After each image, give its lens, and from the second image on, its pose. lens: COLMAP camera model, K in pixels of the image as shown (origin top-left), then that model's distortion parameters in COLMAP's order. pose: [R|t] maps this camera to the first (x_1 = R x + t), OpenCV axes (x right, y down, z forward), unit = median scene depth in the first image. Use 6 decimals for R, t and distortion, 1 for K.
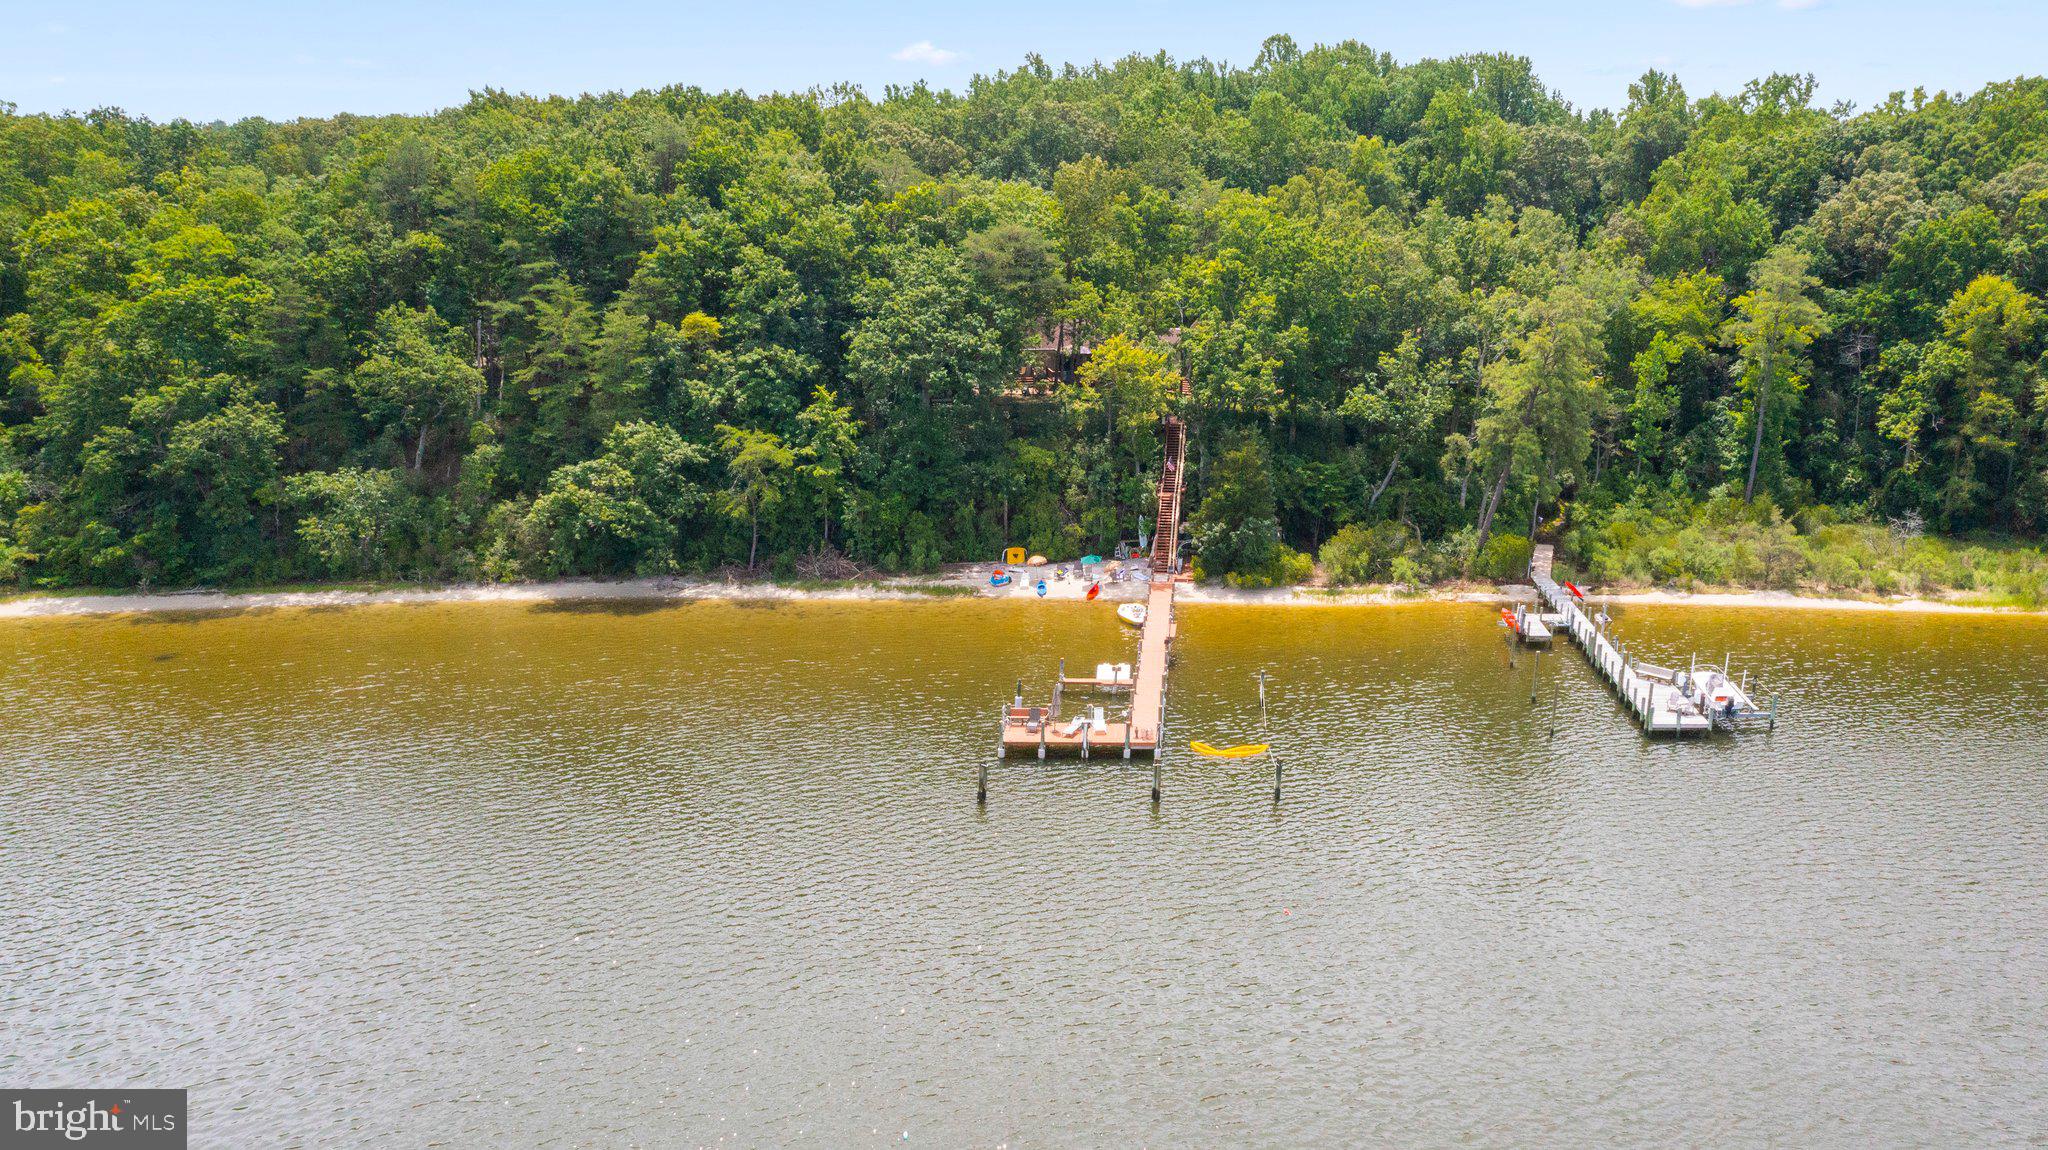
lens RADIAL K [[1493.4, 0, 787.5], [0, 1493.4, 573.7], [0, 0, 1]] dist [0.005711, 0.006028]
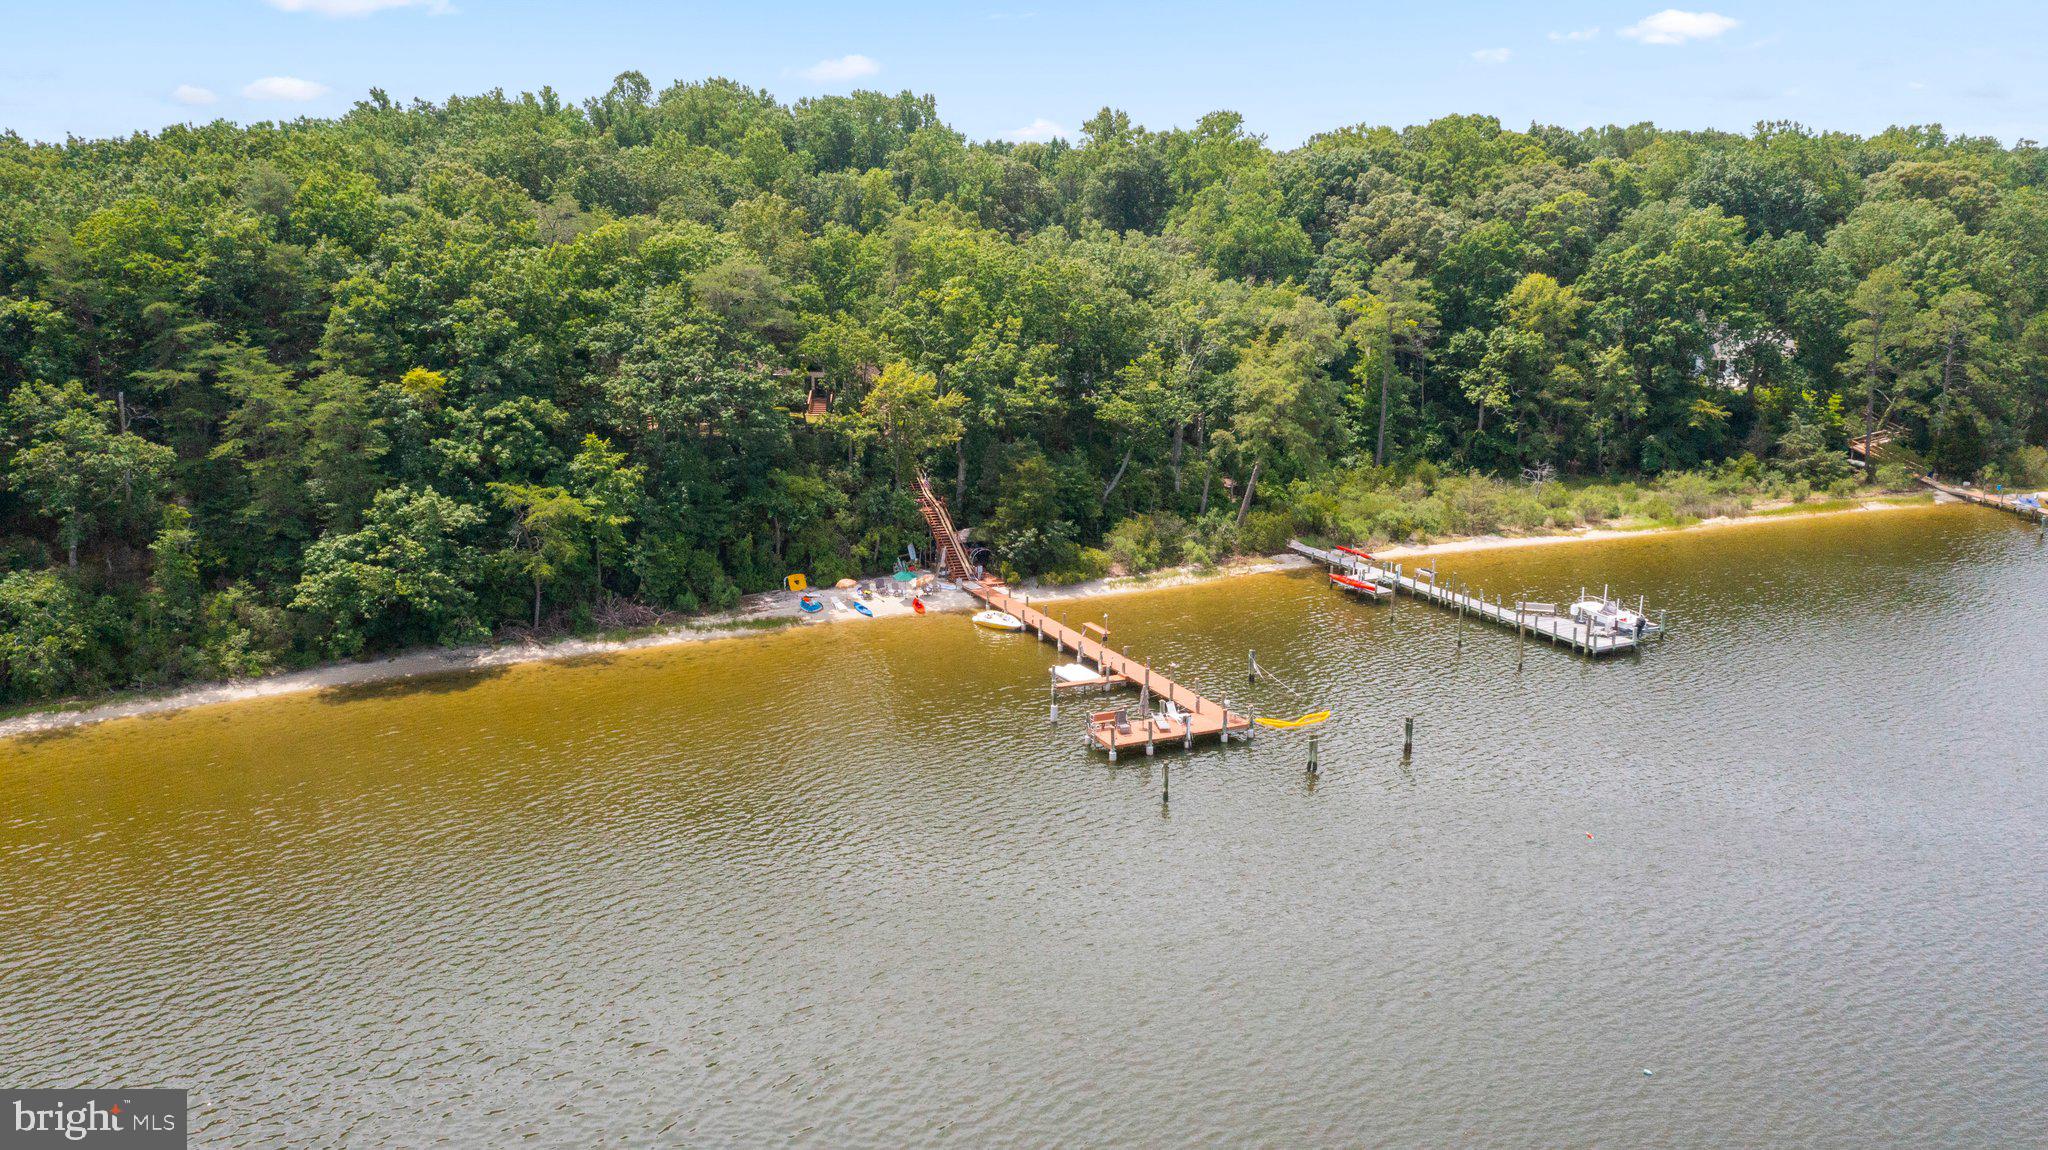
lens RADIAL K [[1493.4, 0, 787.5], [0, 1493.4, 573.7], [0, 0, 1]] dist [0.005711, 0.006028]
pose [[0.930061, -0.113292, 0.349501, -0.222123], [0.120914, 0.992663, 0.000010, -0.019531], [-0.346938, 0.042250, 0.936936, 0.037598]]
